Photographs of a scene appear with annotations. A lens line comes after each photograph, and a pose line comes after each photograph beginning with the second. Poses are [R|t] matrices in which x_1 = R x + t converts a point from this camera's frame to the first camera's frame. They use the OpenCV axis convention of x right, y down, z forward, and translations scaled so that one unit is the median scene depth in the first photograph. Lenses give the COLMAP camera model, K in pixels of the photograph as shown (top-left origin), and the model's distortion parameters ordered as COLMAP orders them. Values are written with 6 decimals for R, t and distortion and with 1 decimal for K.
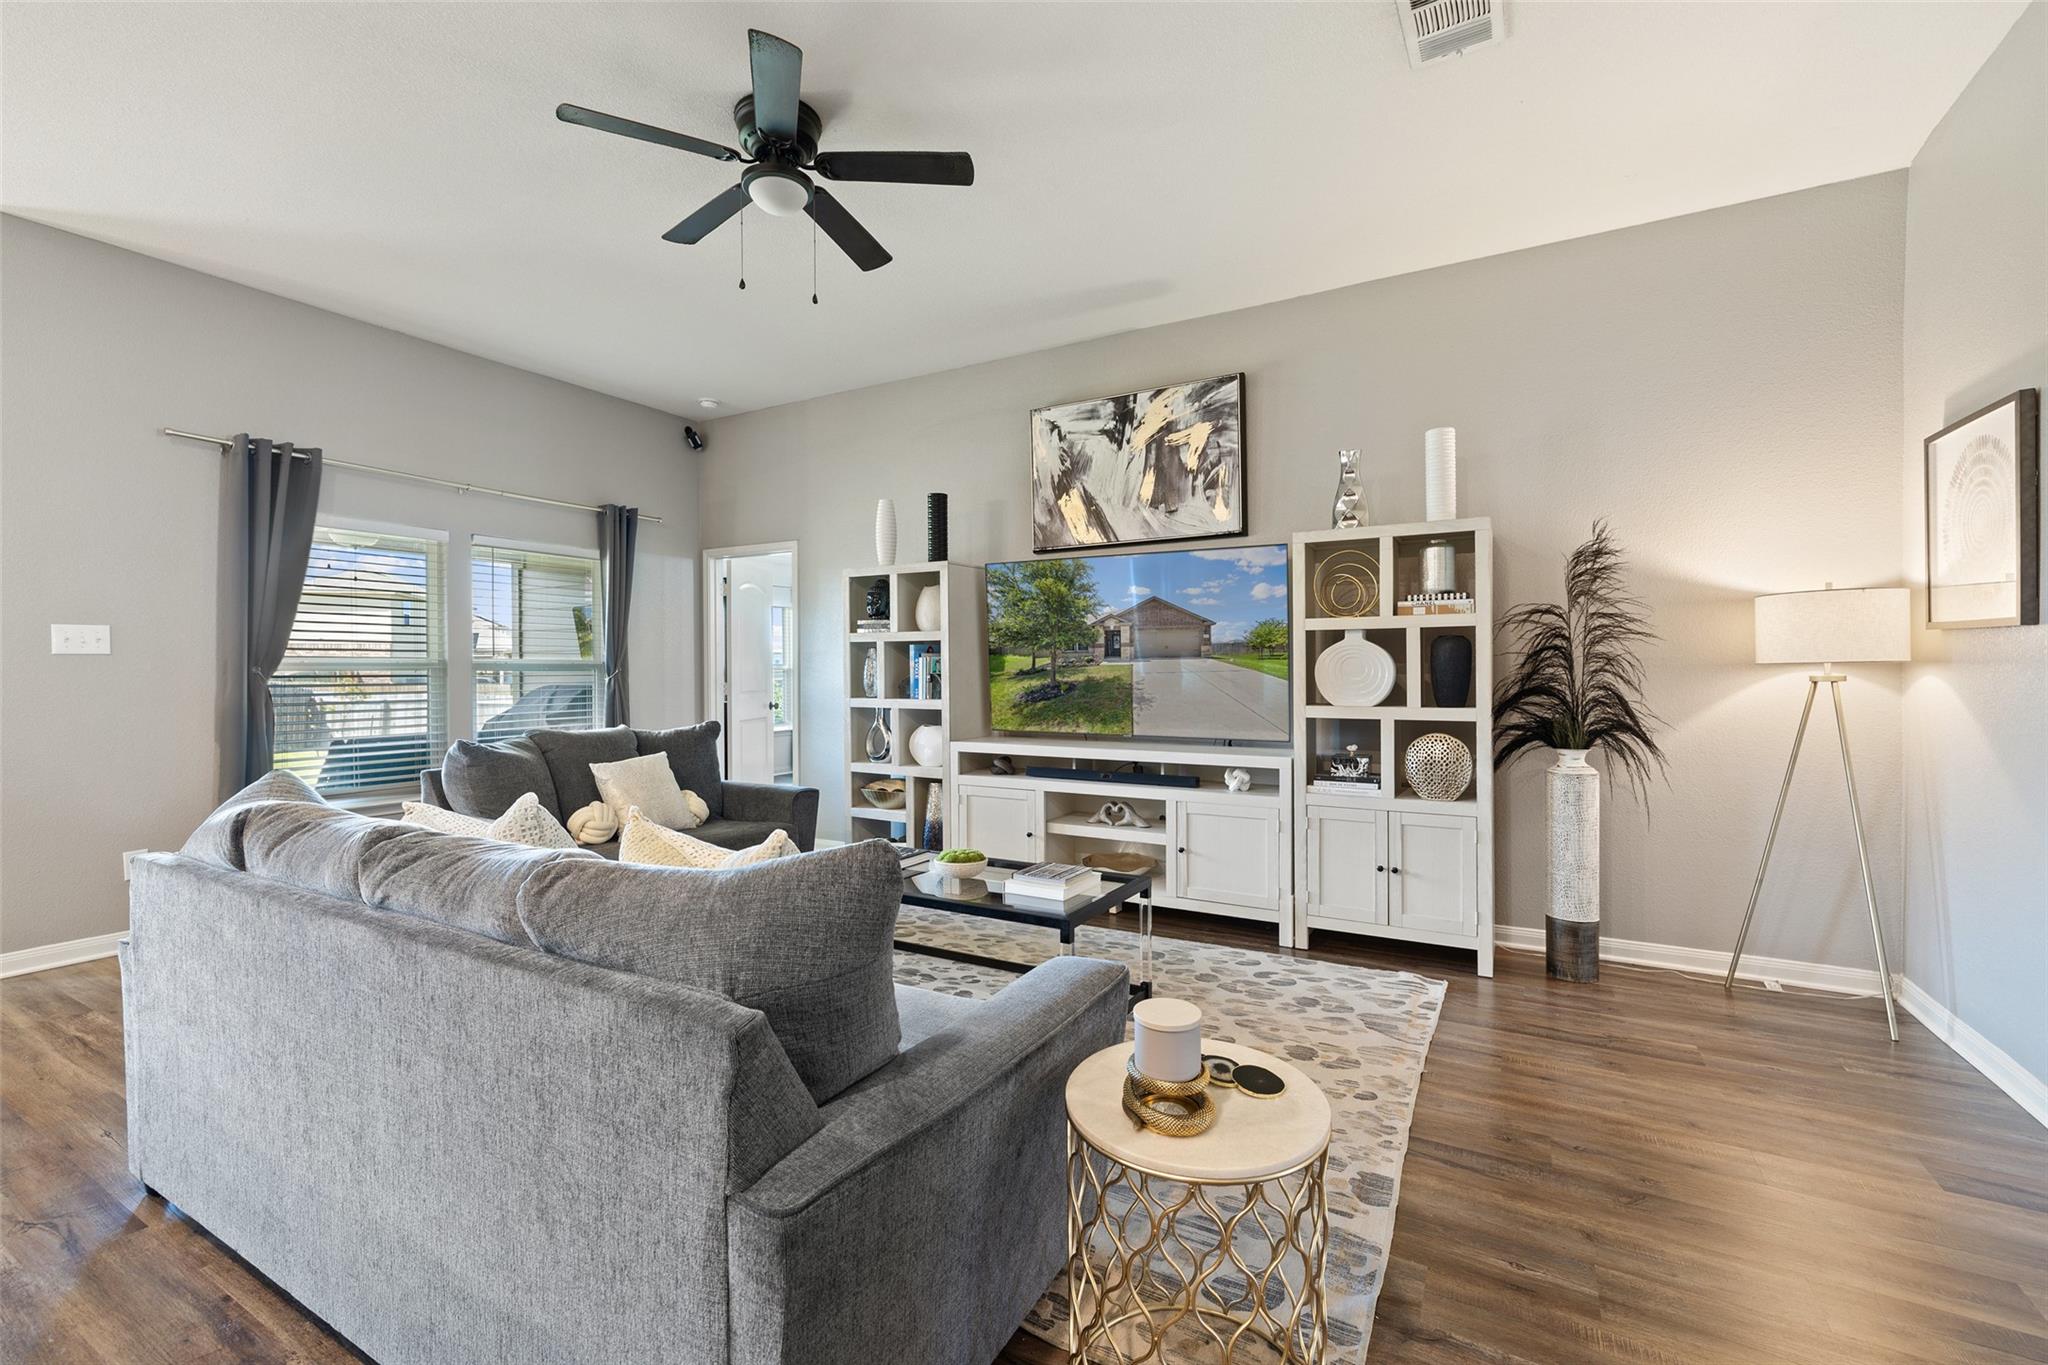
lens RADIAL K [[866.8, 0, 1019.6], [0, 866.8, 678.8], [0, 0, 1]] dist [0.000358, 0.000134]
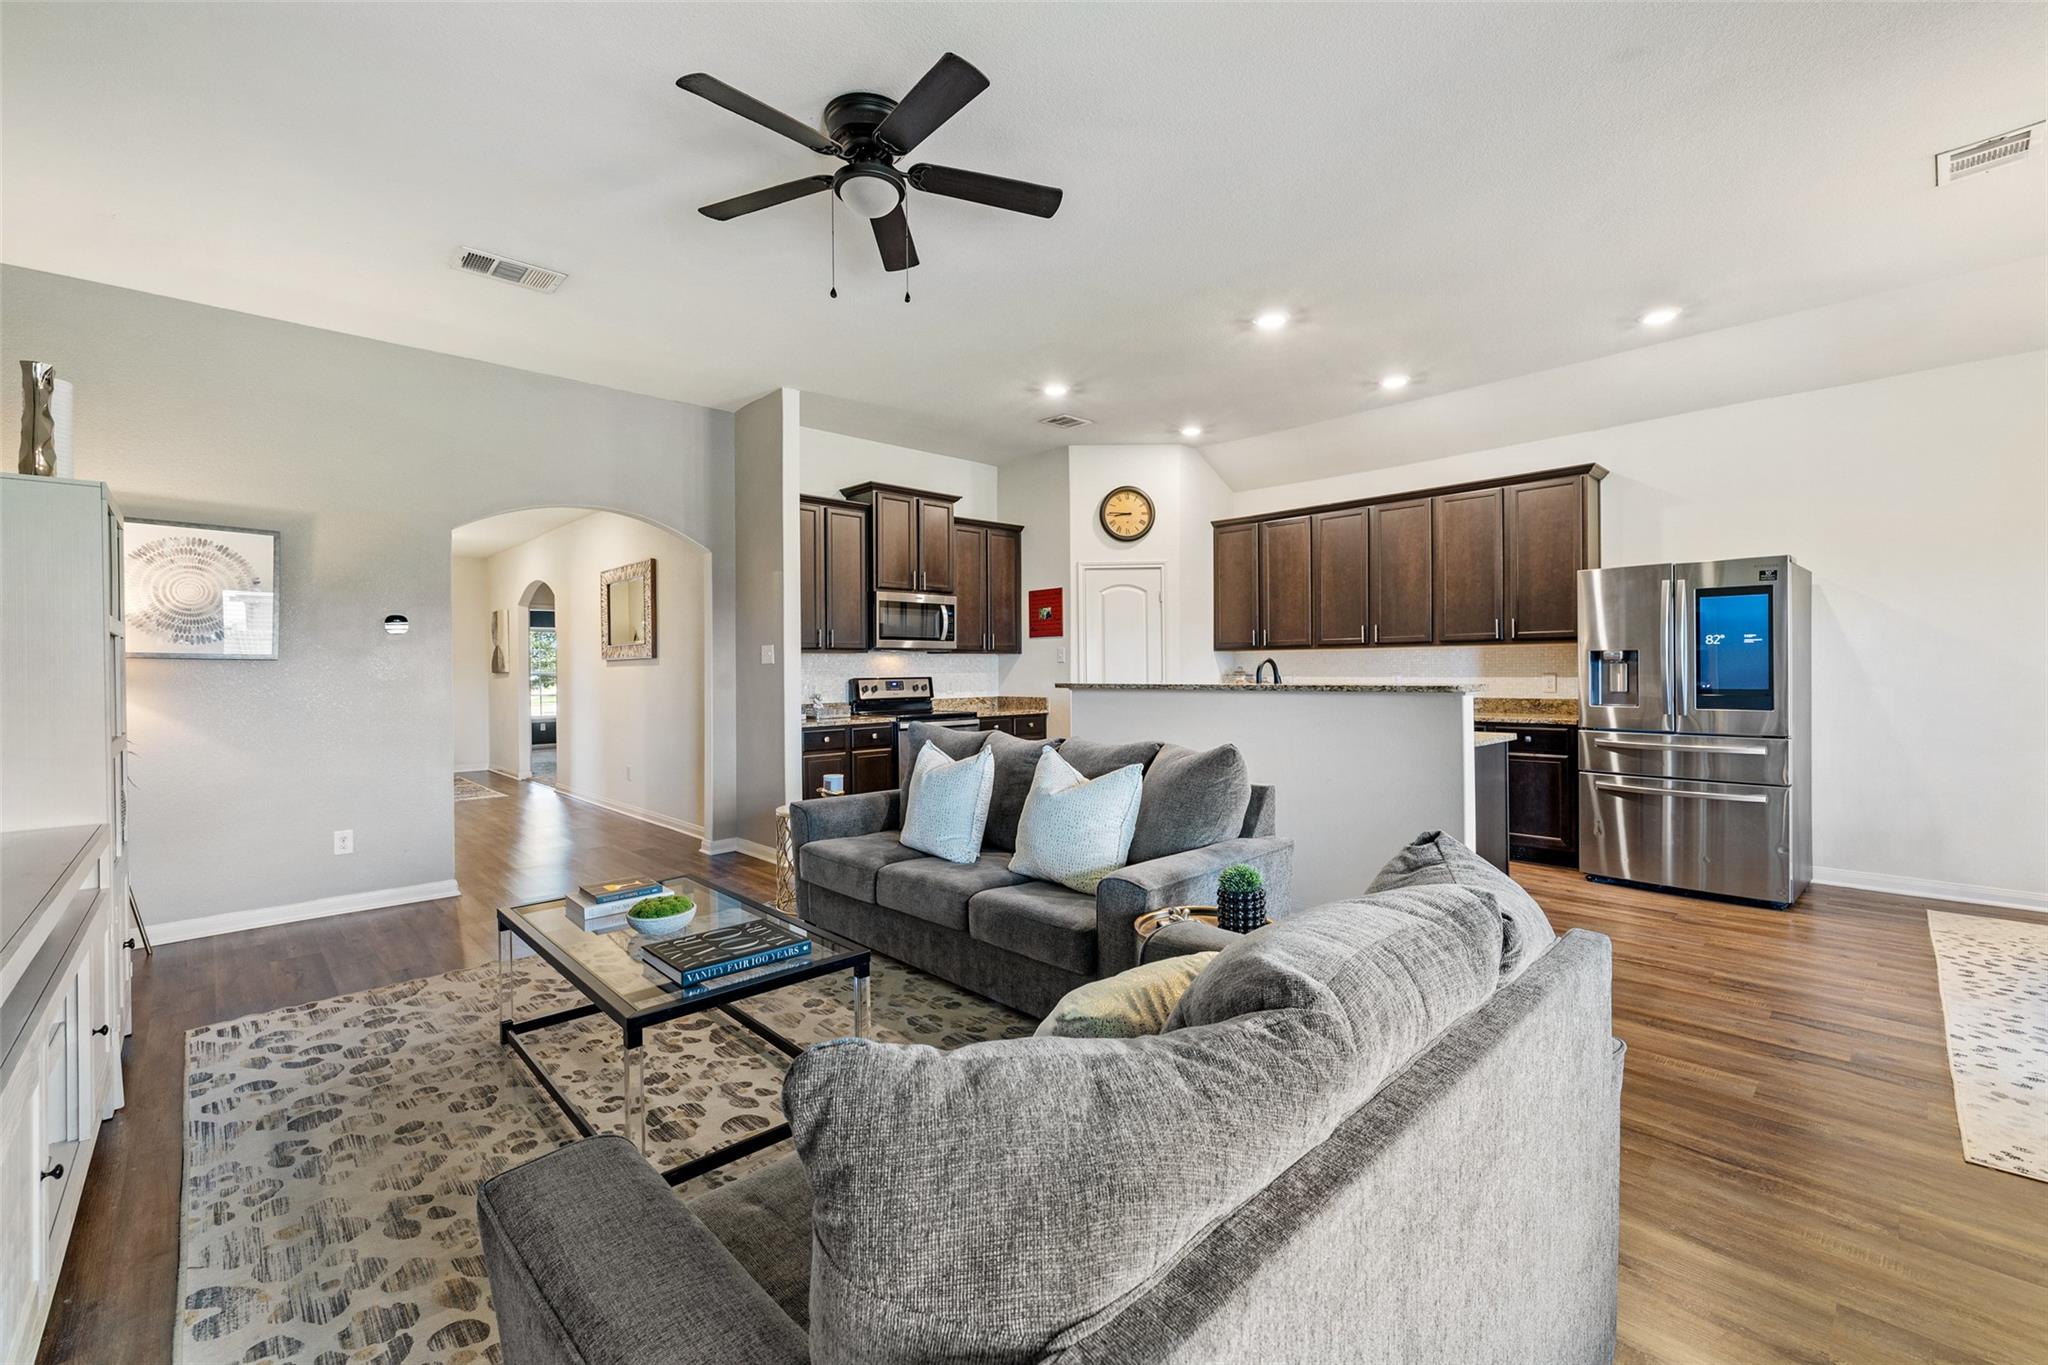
lens RADIAL K [[866.8, 0, 1025.9], [0, 866.8, 671.1], [0, 0, 1]] dist [0.000358, 0.000134]
pose [[-0.957521, 0.010541, 0.288172, -0.453196], [0.014569, 0.999824, 0.011835, -0.017961], [-0.287997, 0.015531, -0.957505, 1.190389]]
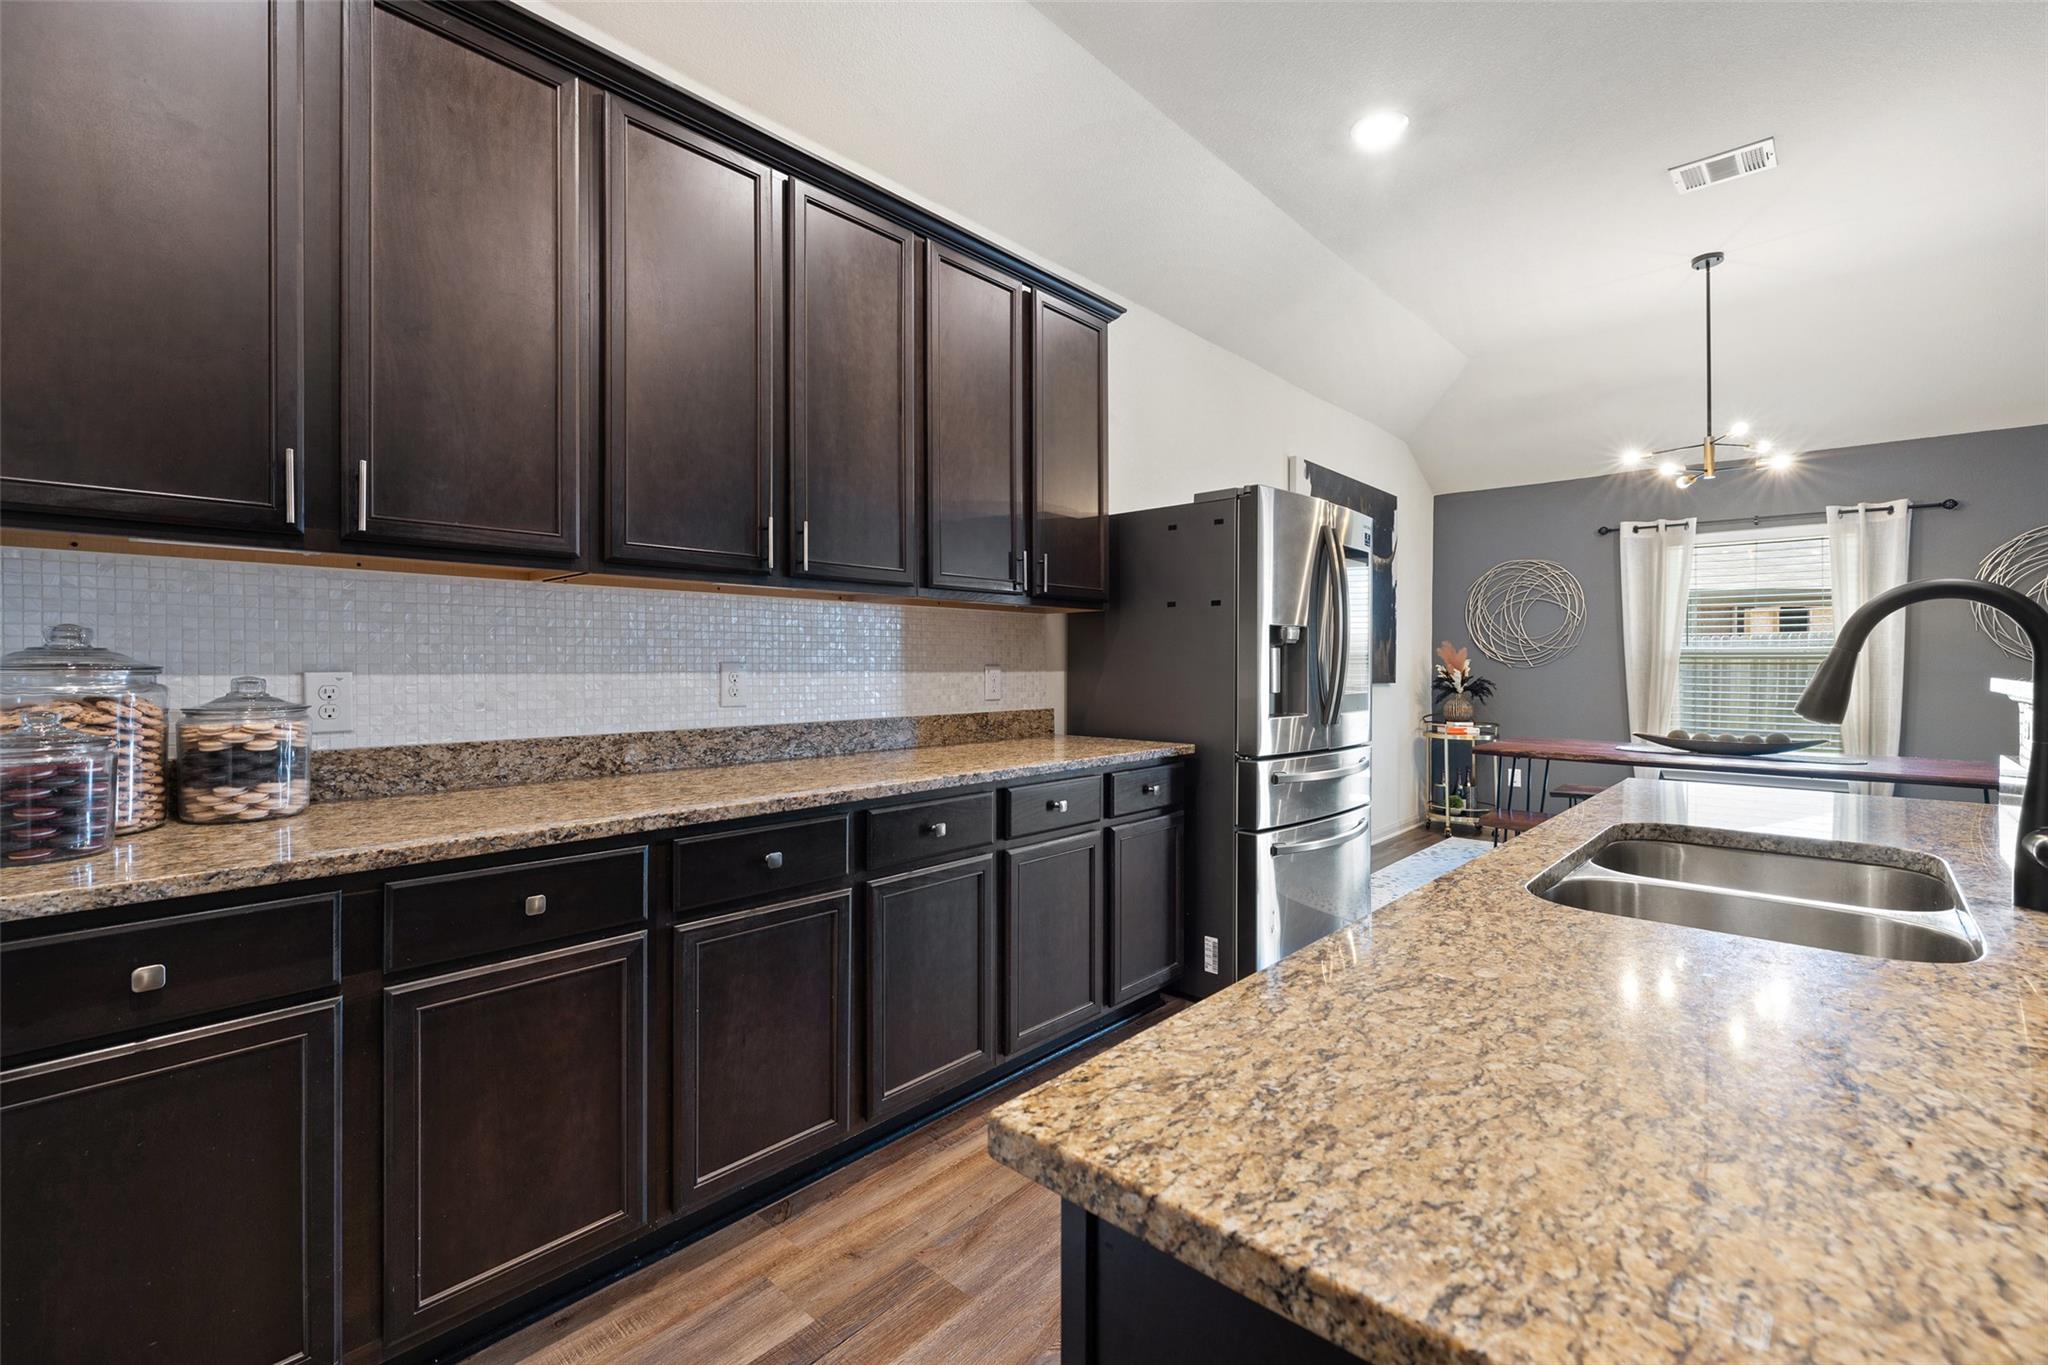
lens RADIAL K [[866.8, 0, 1002.1], [0, 866.8, 670.2], [0, 0, 1]] dist [0.000358, 0.000134]
pose [[-0.240090, 0.008551, -0.970713, -0.155888], [-0.011653, 0.999864, 0.011689, 0.007677], [0.970681, 0.014118, -0.239958, -0.067740]]
